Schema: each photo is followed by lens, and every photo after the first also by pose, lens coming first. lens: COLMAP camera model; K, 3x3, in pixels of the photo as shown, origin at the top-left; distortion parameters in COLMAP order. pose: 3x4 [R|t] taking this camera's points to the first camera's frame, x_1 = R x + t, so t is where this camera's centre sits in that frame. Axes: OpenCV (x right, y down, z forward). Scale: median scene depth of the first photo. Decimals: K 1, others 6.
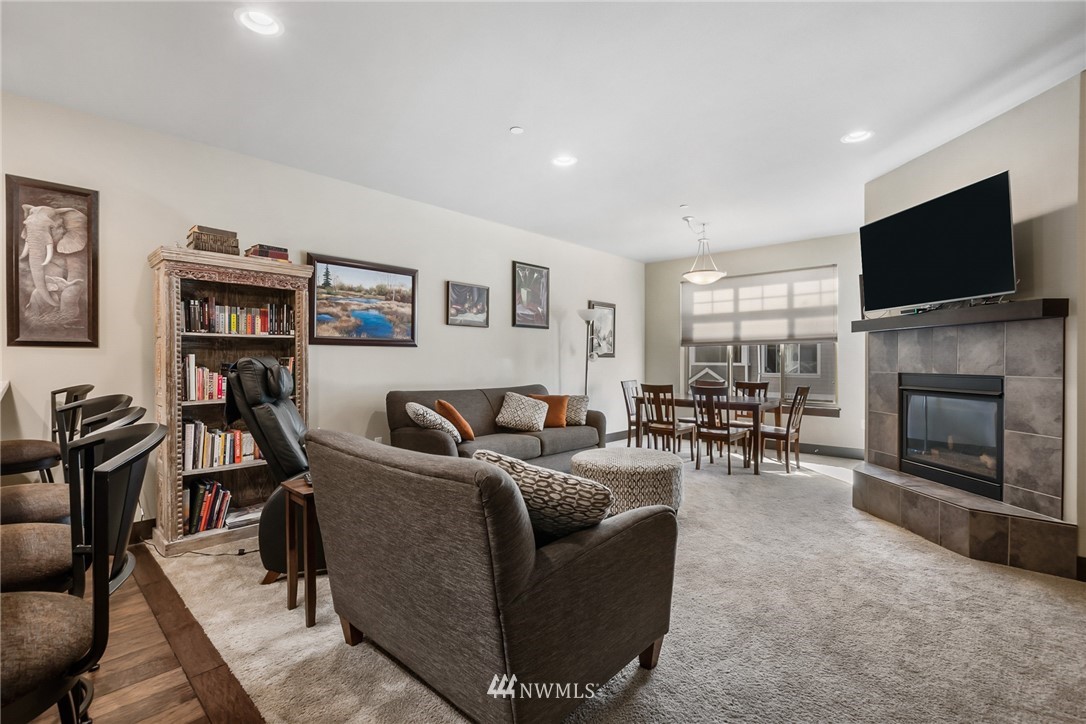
lens RADIAL K [[501.6, 0, 542.9], [0, 501.6, 357.4], [0, 0, 1]] dist [-0.010765, 0.000712]
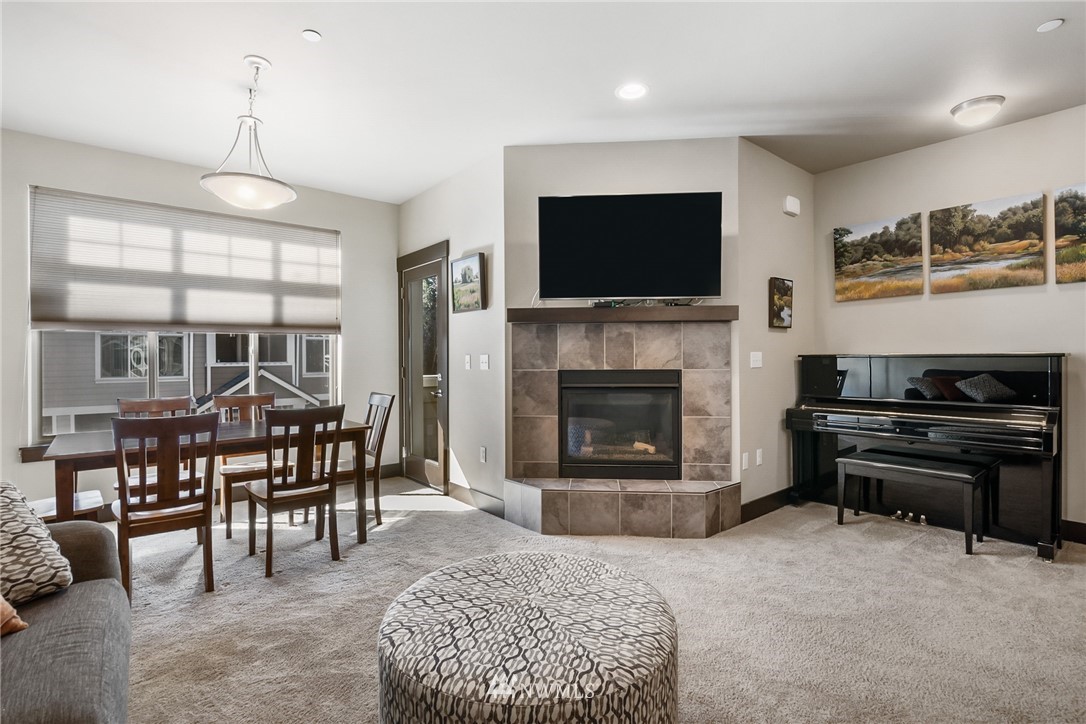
lens RADIAL K [[508.6, 0, 543.0], [0, 508.6, 362.0], [0, 0, 1]] dist [-0.015360, 0.000212]
pose [[0.137871, -0.009843, 0.990401, -0.223291], [-0.000433, 0.999950, 0.009998, 0.007377], [-0.990450, -0.001807, 0.137860, 0.960565]]
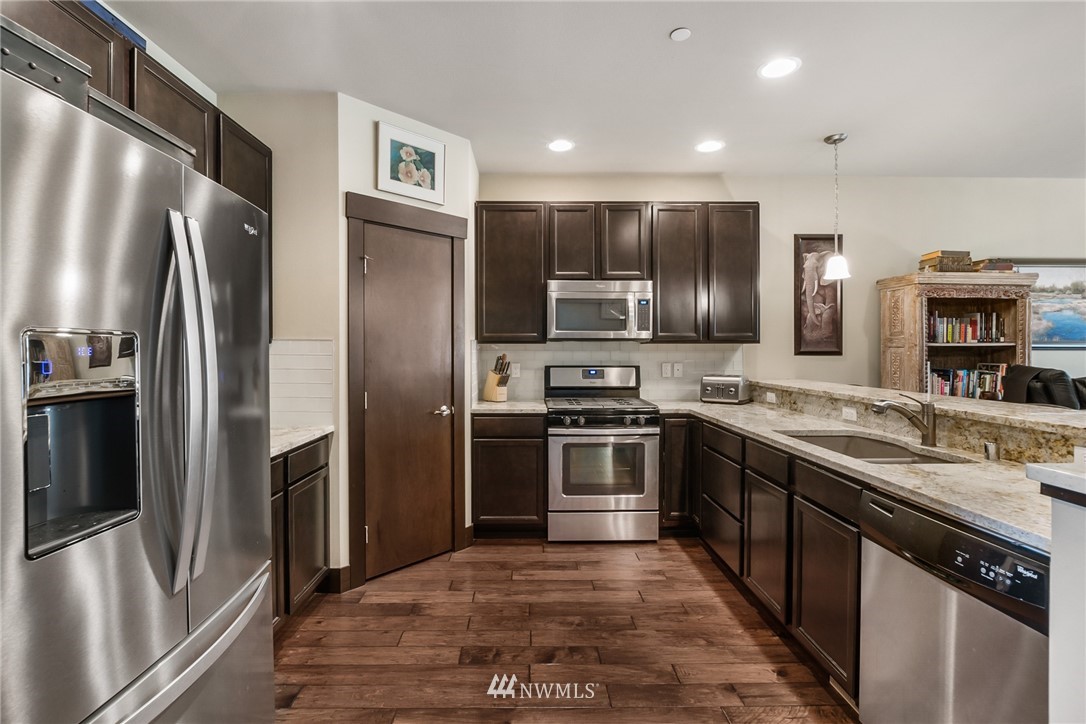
lens RADIAL K [[502.5, 0, 523.0], [0, 502.5, 351.3], [0, 0, 1]] dist [-0.018621, 0.000514]
pose [[0.678984, 0.004973, -0.734136, -0.431506], [0.003462, 0.999944, 0.009975, -0.039593], [0.734145, -0.009314, 0.678929, -0.416807]]
